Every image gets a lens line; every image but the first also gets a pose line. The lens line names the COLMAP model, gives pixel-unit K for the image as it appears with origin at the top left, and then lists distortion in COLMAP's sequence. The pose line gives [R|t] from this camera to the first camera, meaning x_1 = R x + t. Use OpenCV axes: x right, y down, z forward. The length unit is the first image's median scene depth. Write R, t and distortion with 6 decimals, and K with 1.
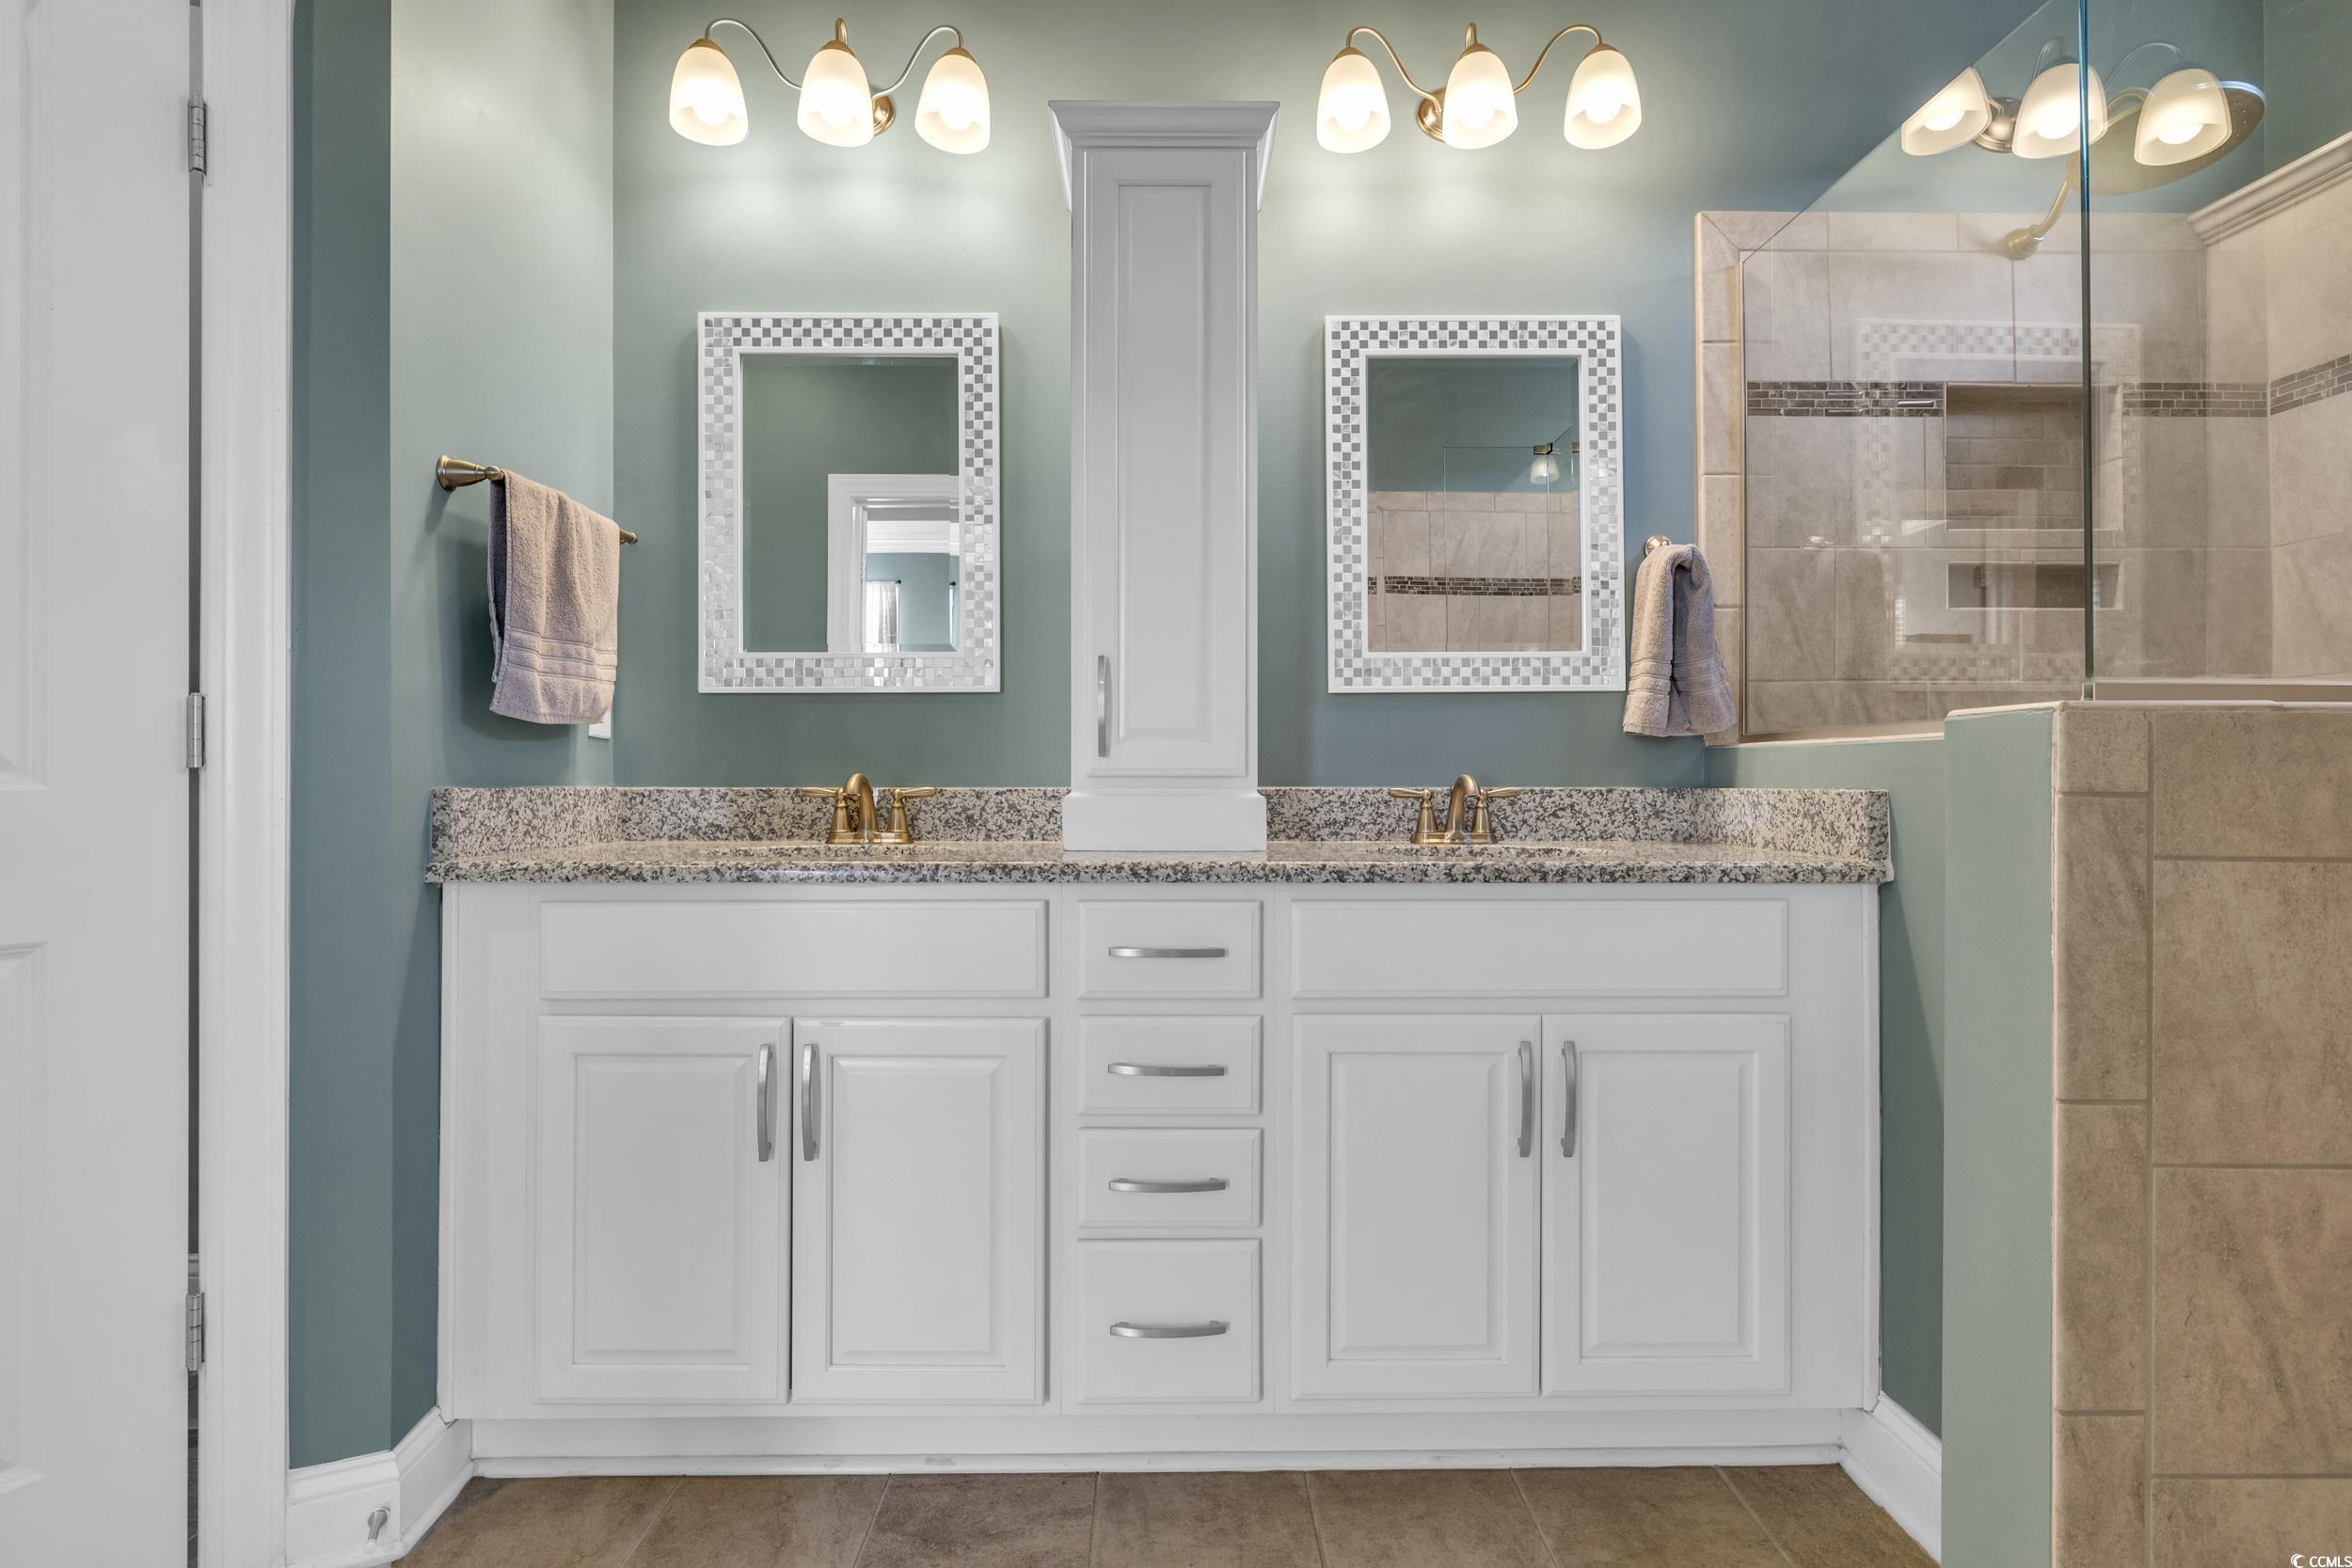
lens RADIAL K [[1180.9, 0, 1181.3], [0, 1180.9, 772.9], [0, 0, 1]] dist [-0.001613, 0.000388]
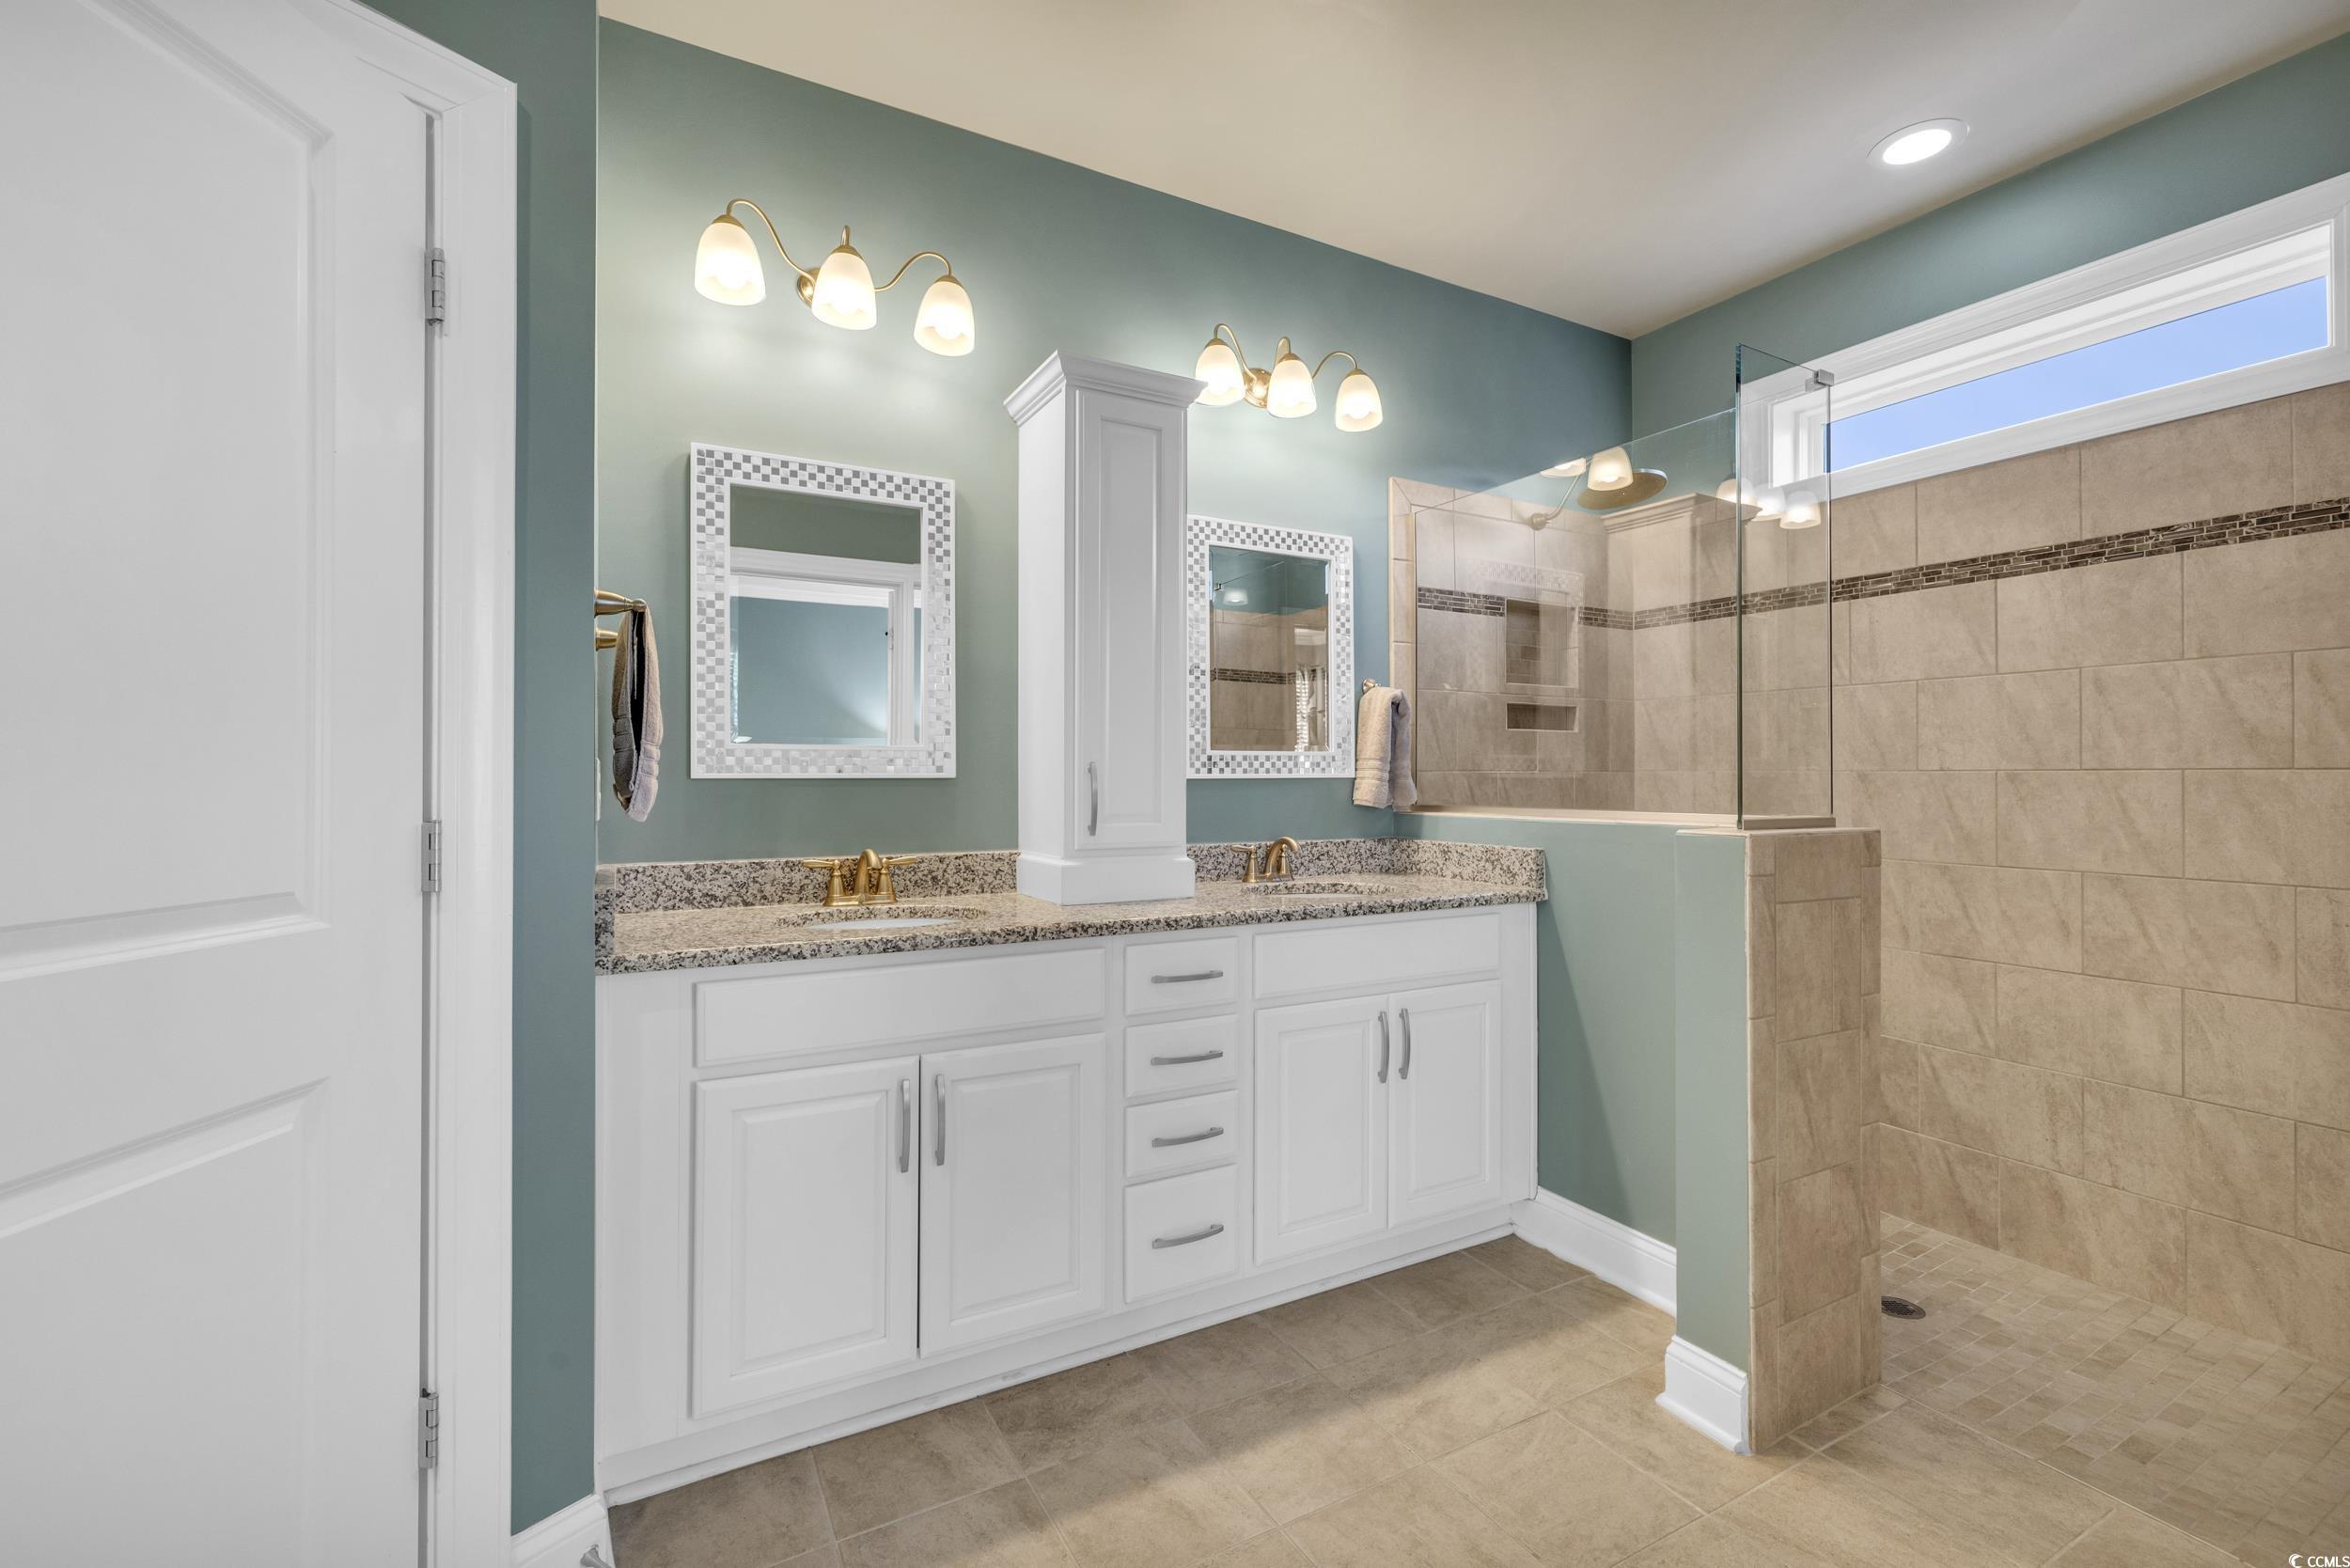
lens RADIAL K [[980.8, 0, 1174.7], [0, 980.8, 778.7], [0, 0, 1]] dist [-0.000195, 0.000267]
pose [[0.889617, -0.000901, 0.456707, -0.433235], [0.000375, 0.999999, 0.001242, -0.070057], [-0.456708, -0.000934, 0.889616, -0.048650]]
